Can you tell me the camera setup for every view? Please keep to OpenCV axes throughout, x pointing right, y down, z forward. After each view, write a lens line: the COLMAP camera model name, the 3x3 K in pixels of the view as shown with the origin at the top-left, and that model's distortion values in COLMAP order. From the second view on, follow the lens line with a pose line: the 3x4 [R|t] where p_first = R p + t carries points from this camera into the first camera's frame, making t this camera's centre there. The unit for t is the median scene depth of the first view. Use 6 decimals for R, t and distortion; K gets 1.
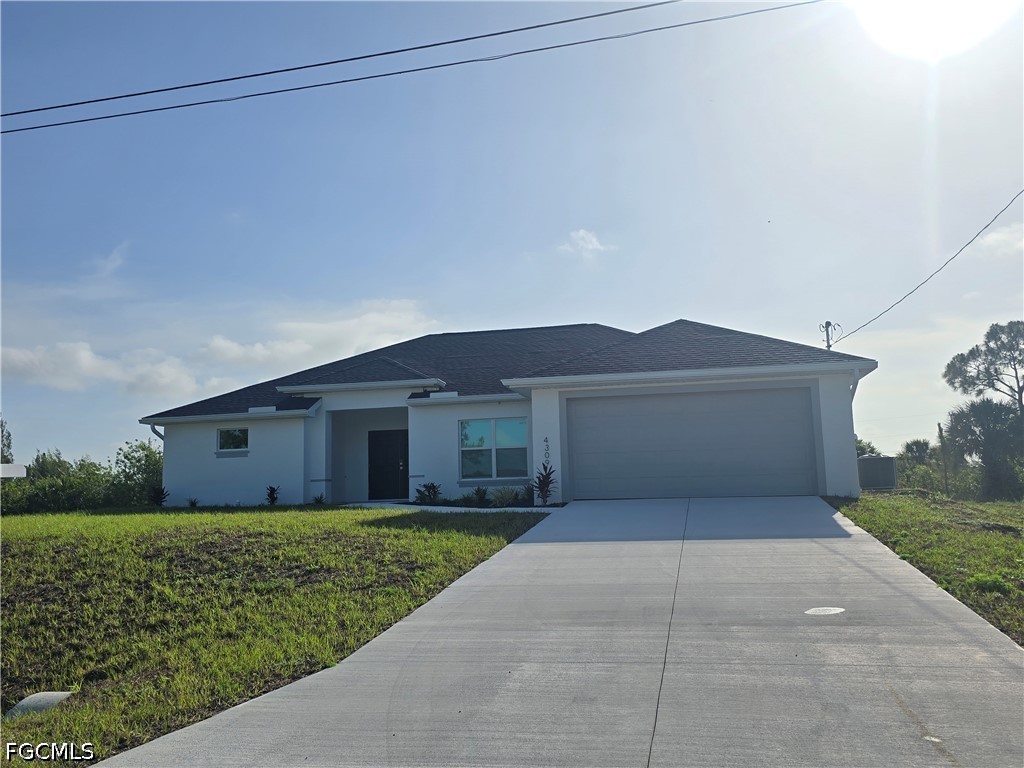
lens RADIAL K [[684.1, 0, 513.0], [0, 684.1, 384.1], [0, 0, 1]] dist [0.070545, -0.066339]
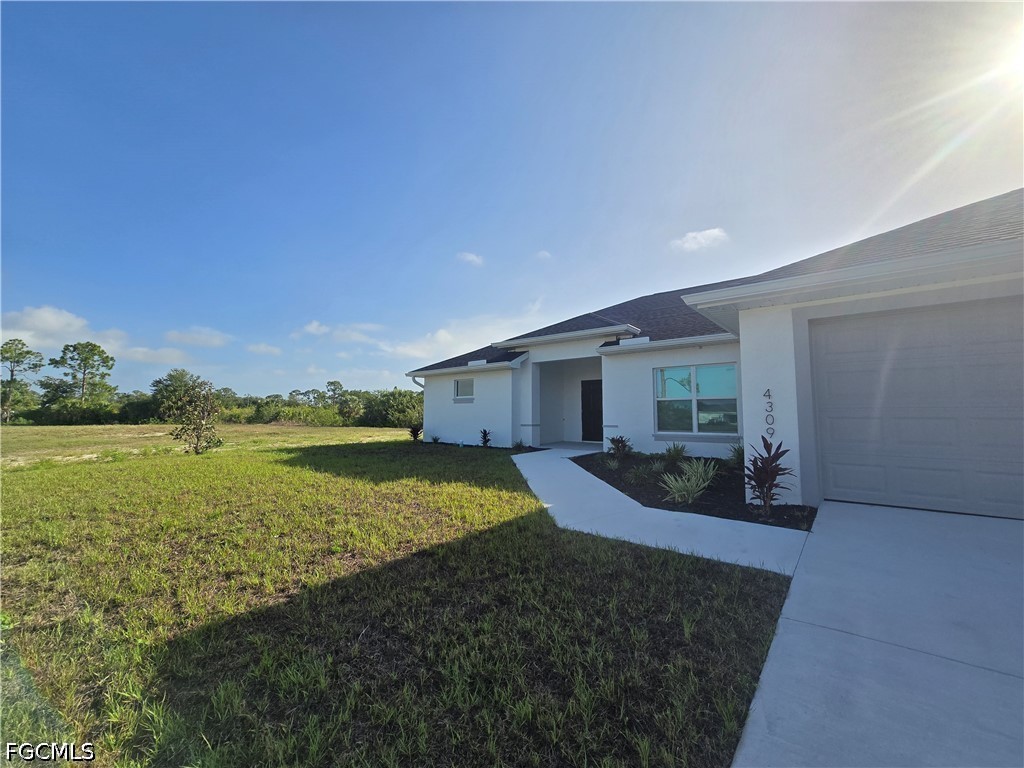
lens RADIAL K [[419.8, 0, 518.6], [0, 419.8, 380.9], [0, 0, 1]] dist [-0.010029, 0.003237]
pose [[0.892124, -0.009348, -0.451693, 0.013803], [0.041477, 0.997258, 0.061281, 0.027606], [0.449882, -0.073405, 0.890066, 0.413837]]
